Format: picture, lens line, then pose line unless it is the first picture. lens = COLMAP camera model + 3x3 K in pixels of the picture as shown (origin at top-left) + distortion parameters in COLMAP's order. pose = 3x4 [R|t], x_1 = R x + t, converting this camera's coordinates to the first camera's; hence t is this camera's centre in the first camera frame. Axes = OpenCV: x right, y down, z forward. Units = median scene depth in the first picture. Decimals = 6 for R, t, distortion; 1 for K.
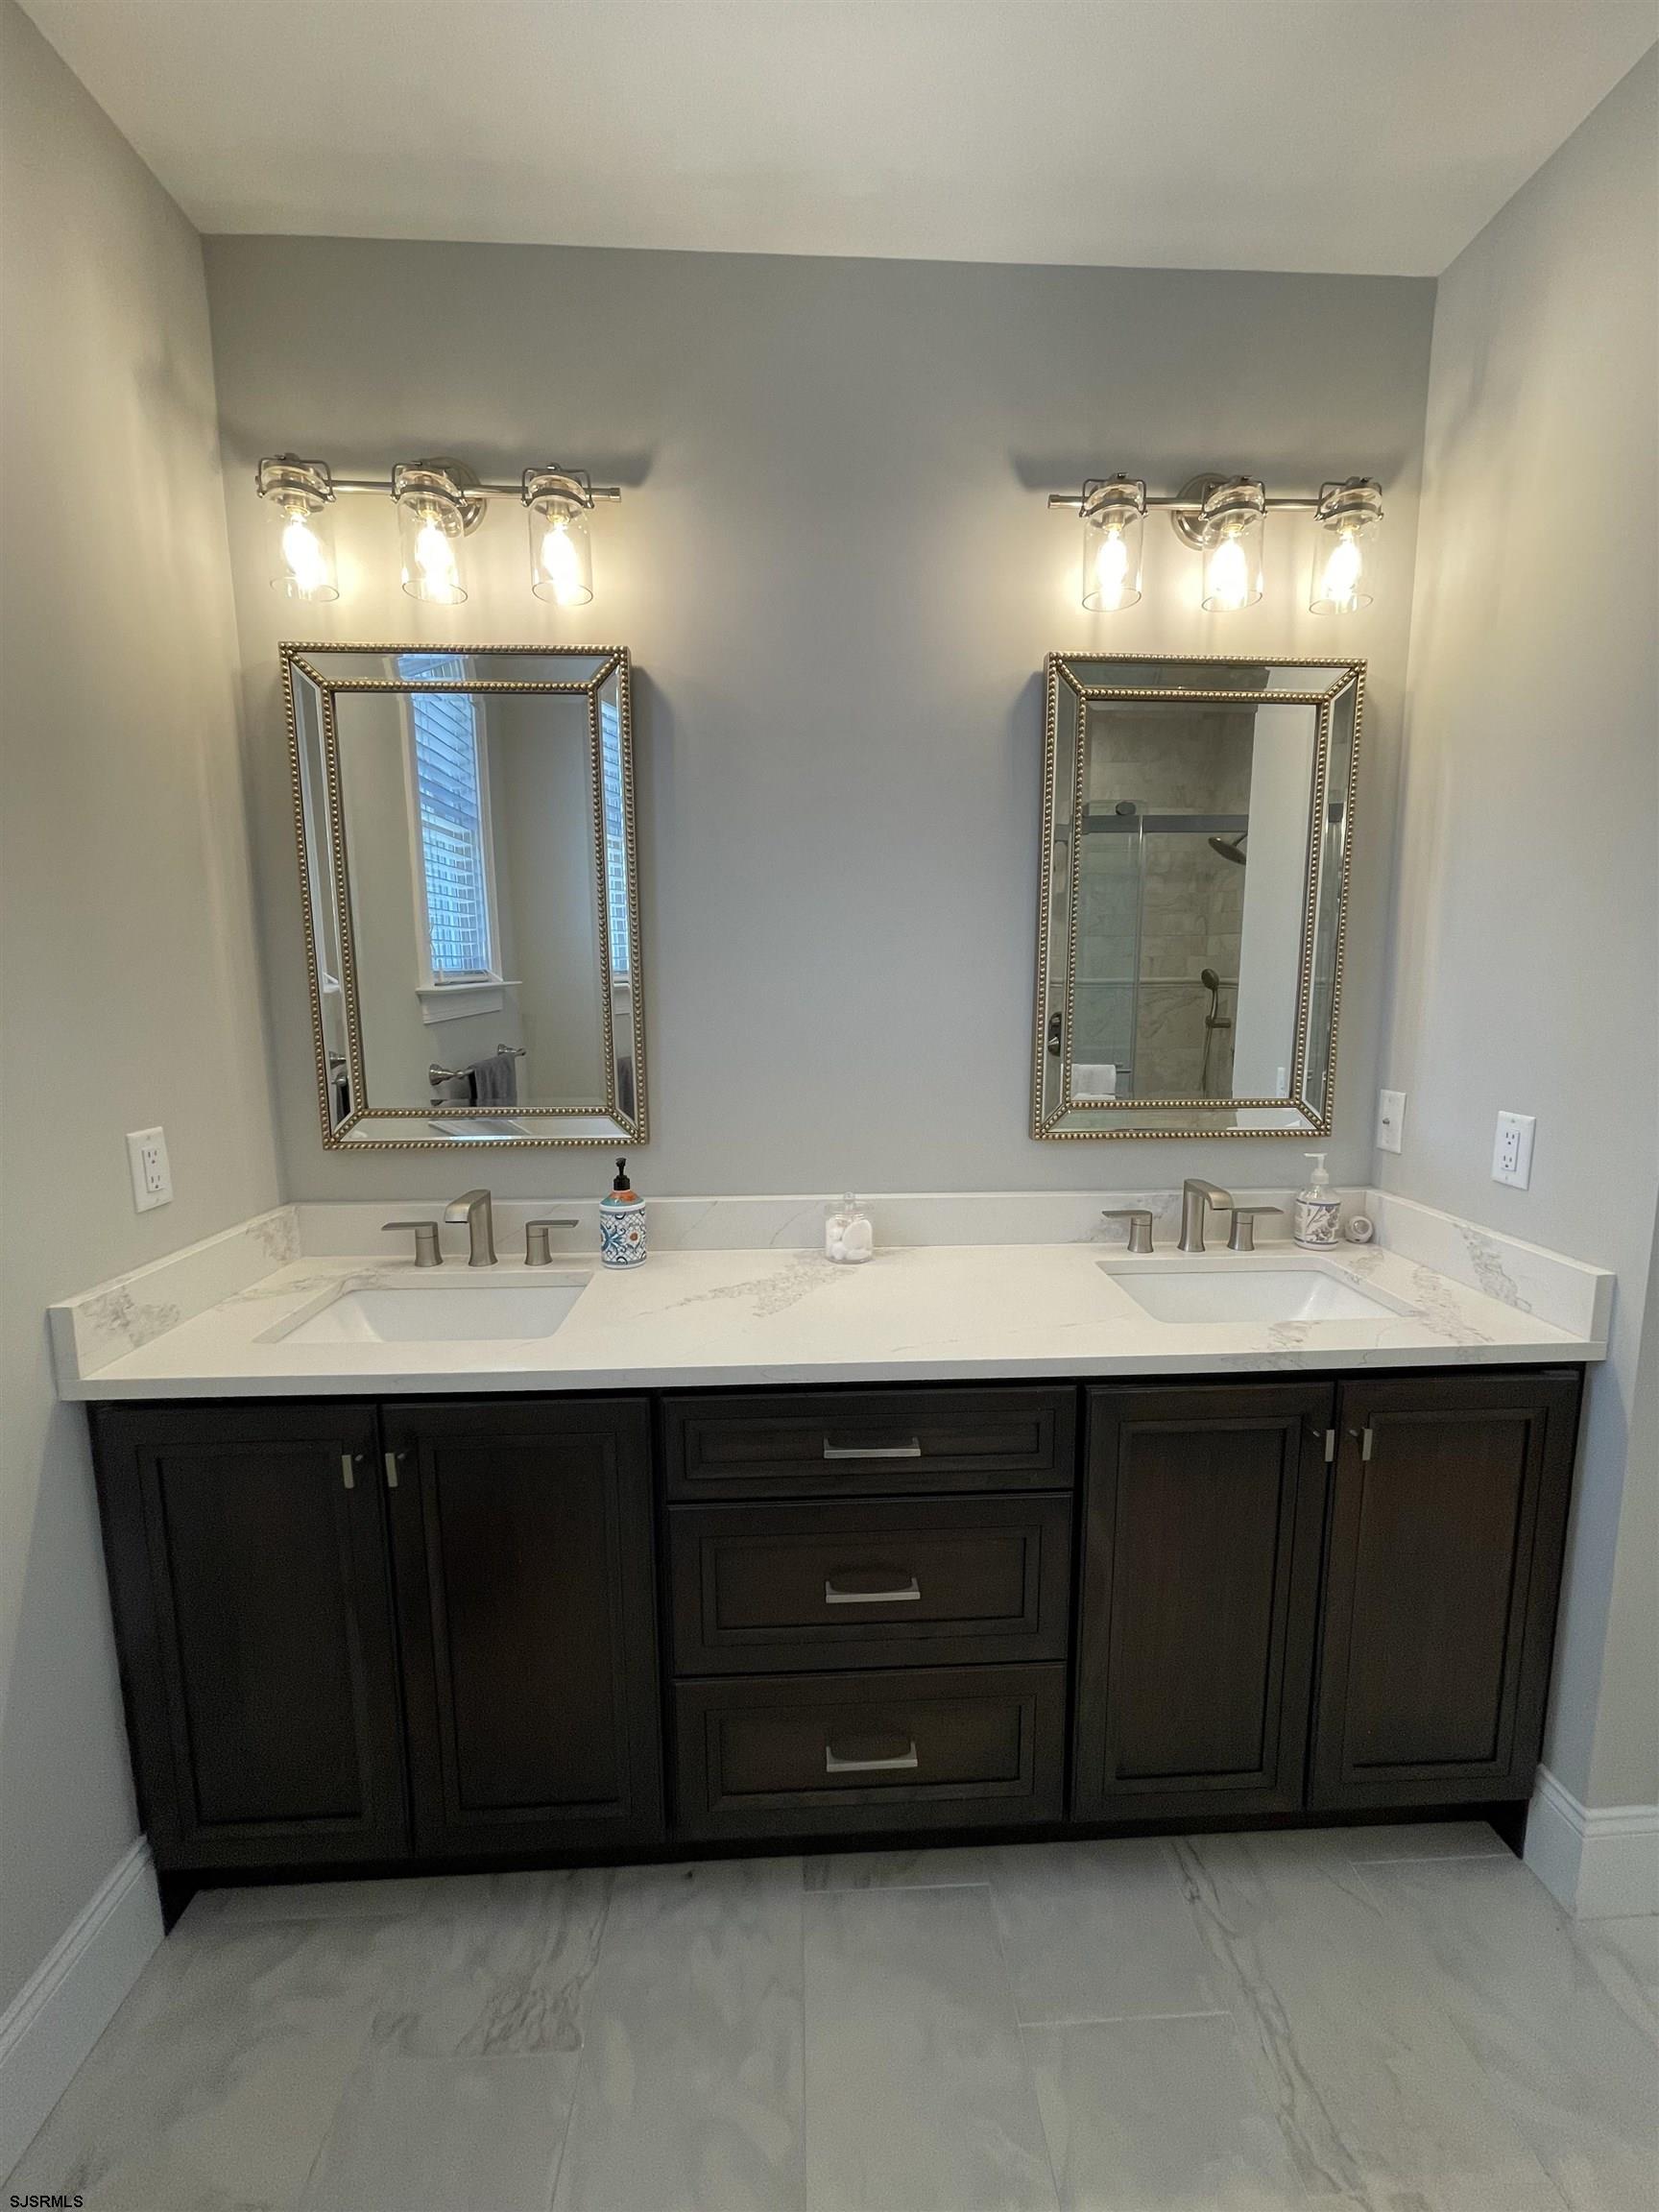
lens RADIAL K [[895.8, 0, 880.1], [0, 895.8, 1069.3], [0, 0, 1]] dist [-0.004234, 0.002155]
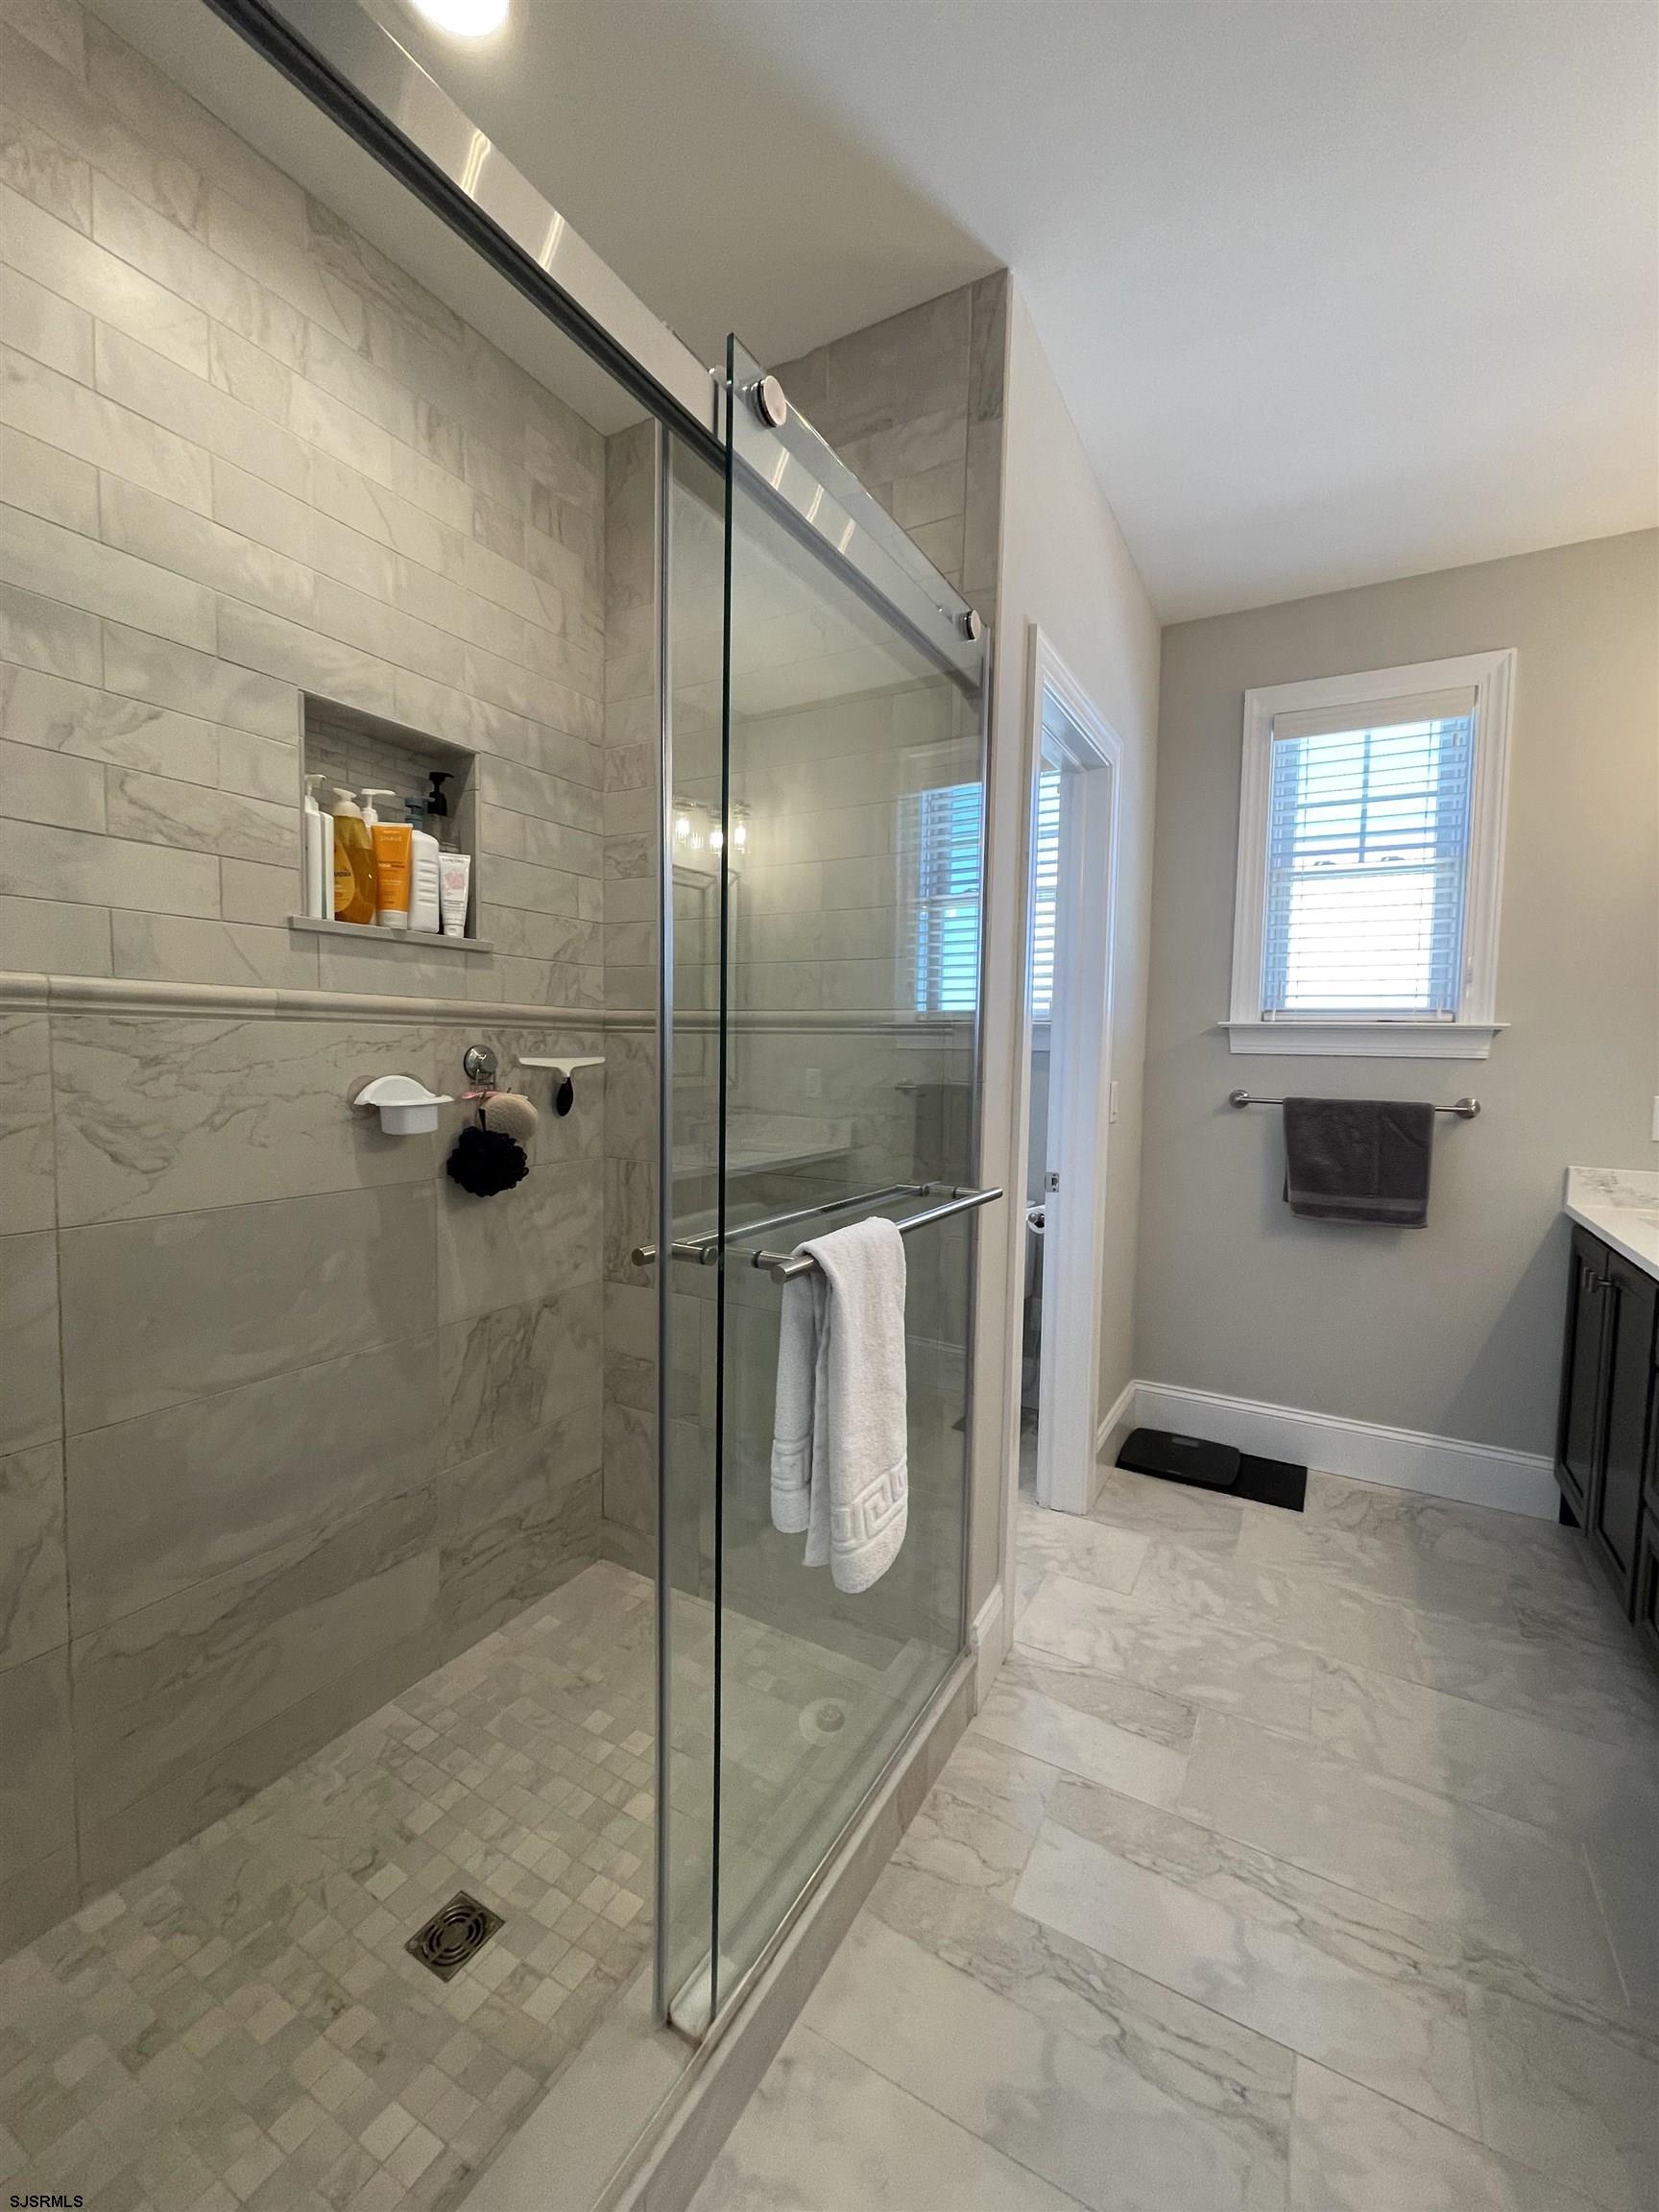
lens RADIAL K [[895.8, 0, 835.6], [0, 895.8, 1110.8], [0, 0, 1]] dist [-0.004234, 0.002155]
pose [[-0.537261, 0.060130, -0.841270, 1.551974], [-0.122159, 0.981390, 0.148160, 0.038298], [0.834523, 0.182369, -0.519917, 0.568939]]
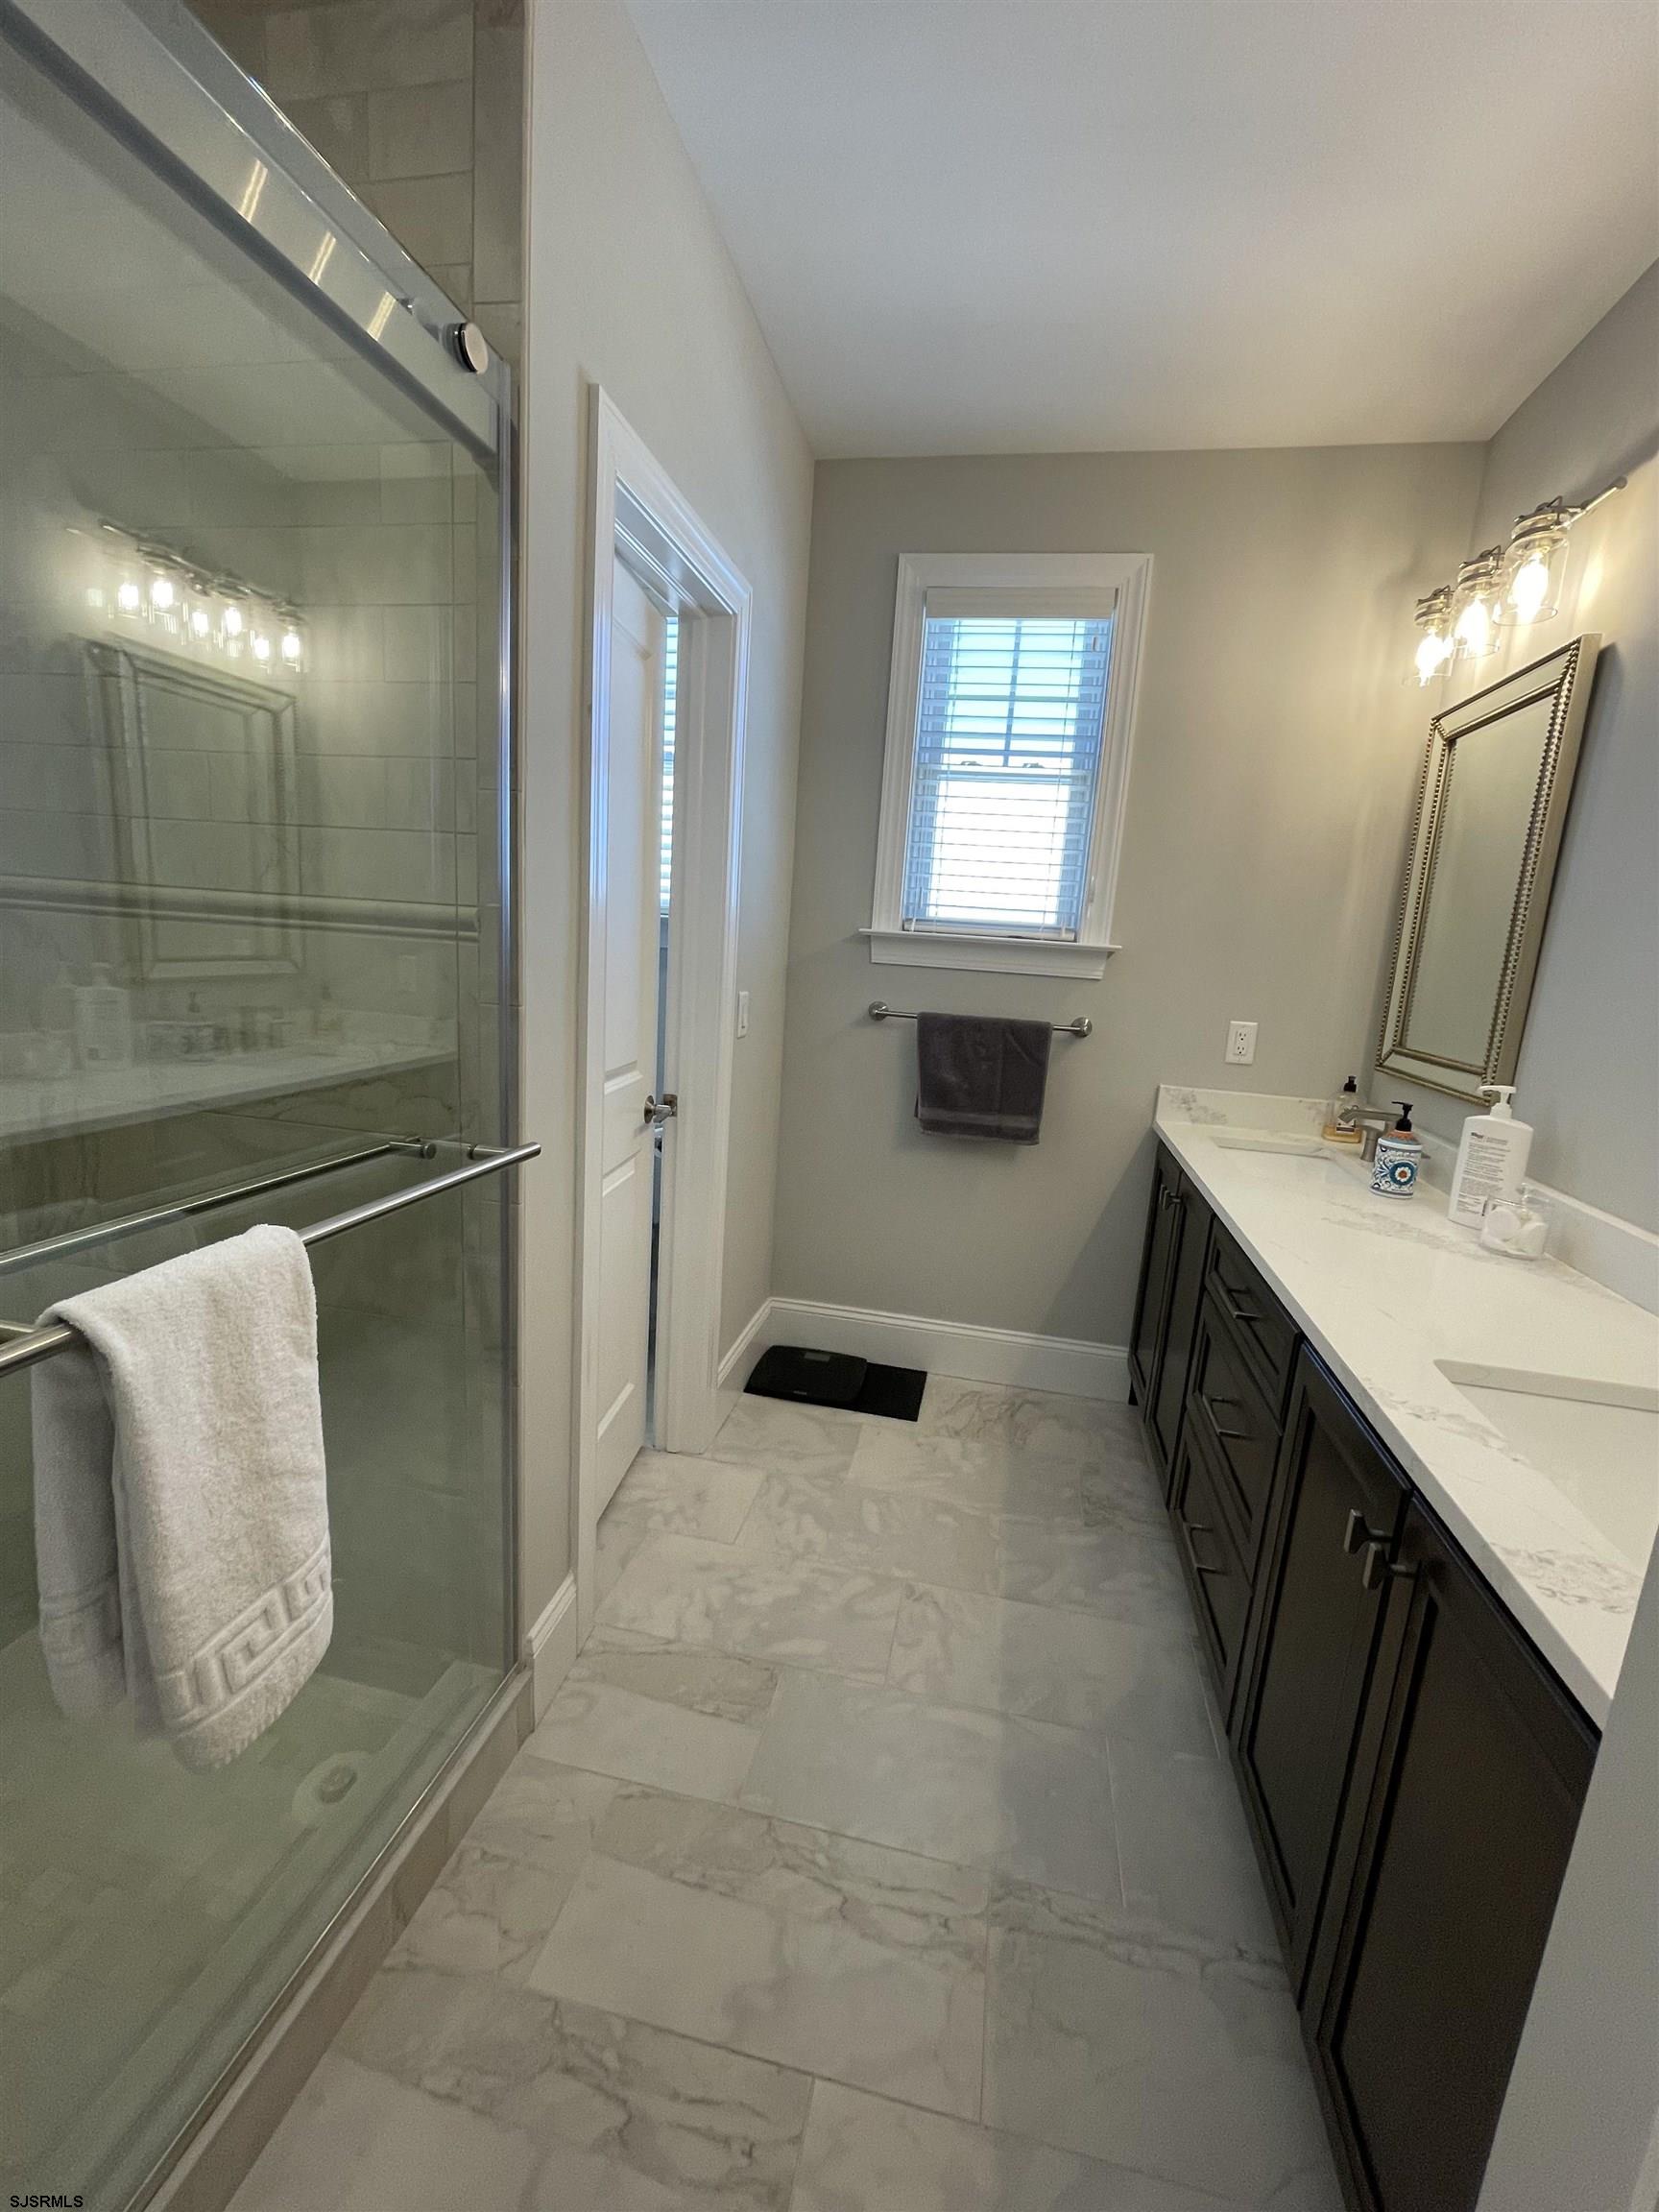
lens RADIAL K [[895.8, 0, 832.3], [0, 895.8, 1107.4], [0, 0, 1]] dist [-0.004234, 0.002155]
pose [[-0.252994, 0.174746, -0.951555, 1.245924], [-0.189719, 0.955495, 0.225911, -0.020175], [0.948684, 0.237683, -0.208582, 0.634488]]
